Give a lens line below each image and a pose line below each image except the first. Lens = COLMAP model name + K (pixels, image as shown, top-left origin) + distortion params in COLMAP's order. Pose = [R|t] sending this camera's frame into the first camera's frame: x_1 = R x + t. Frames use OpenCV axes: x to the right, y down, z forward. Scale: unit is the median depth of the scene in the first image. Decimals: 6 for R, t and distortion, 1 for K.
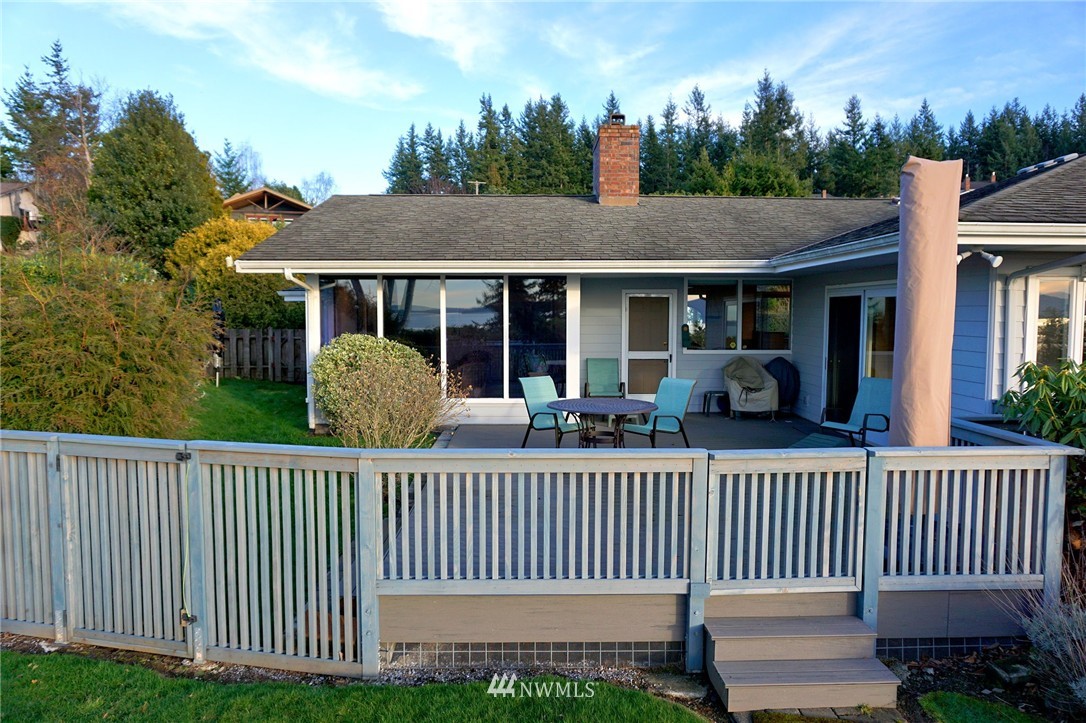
lens RADIAL K [[730.3, 0, 542.6], [0, 730.3, 357.9], [0, 0, 1]] dist [-0.045693, 0.020614]
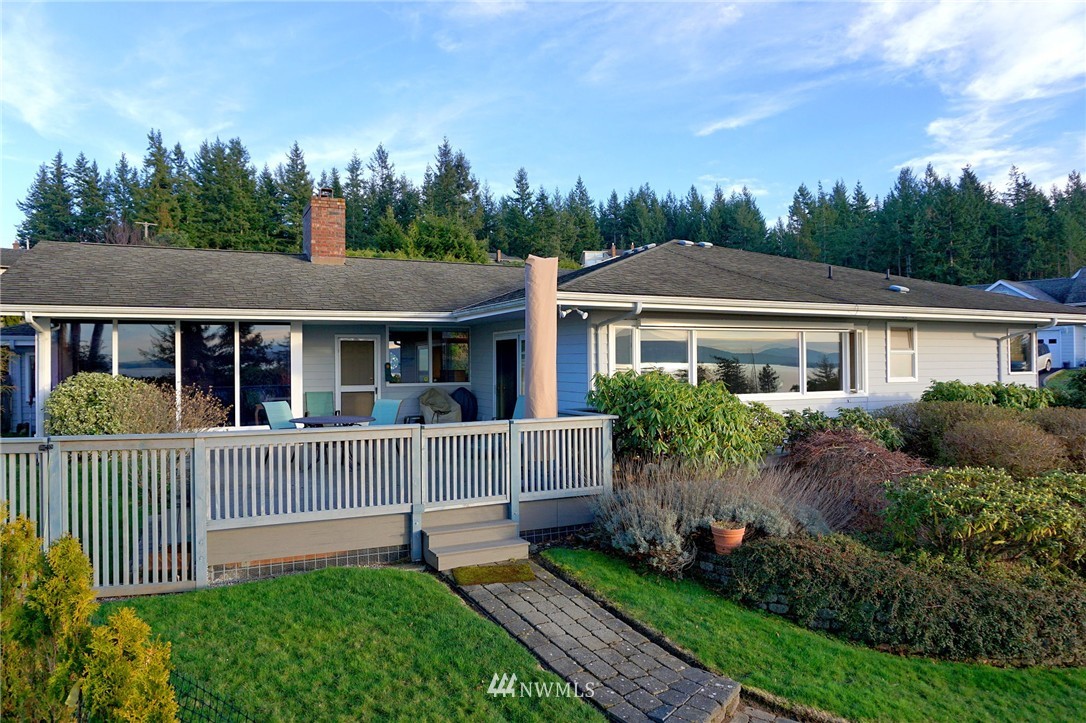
lens RADIAL K [[730.3, 0, 547.7], [0, 730.3, 368.3], [0, 0, 1]] dist [-0.045693, 0.020614]
pose [[0.908530, -0.011147, 0.417672, -0.080321], [0.034462, 0.998237, -0.048320, 0.034500], [-0.416397, 0.058294, 0.907312, -0.254091]]
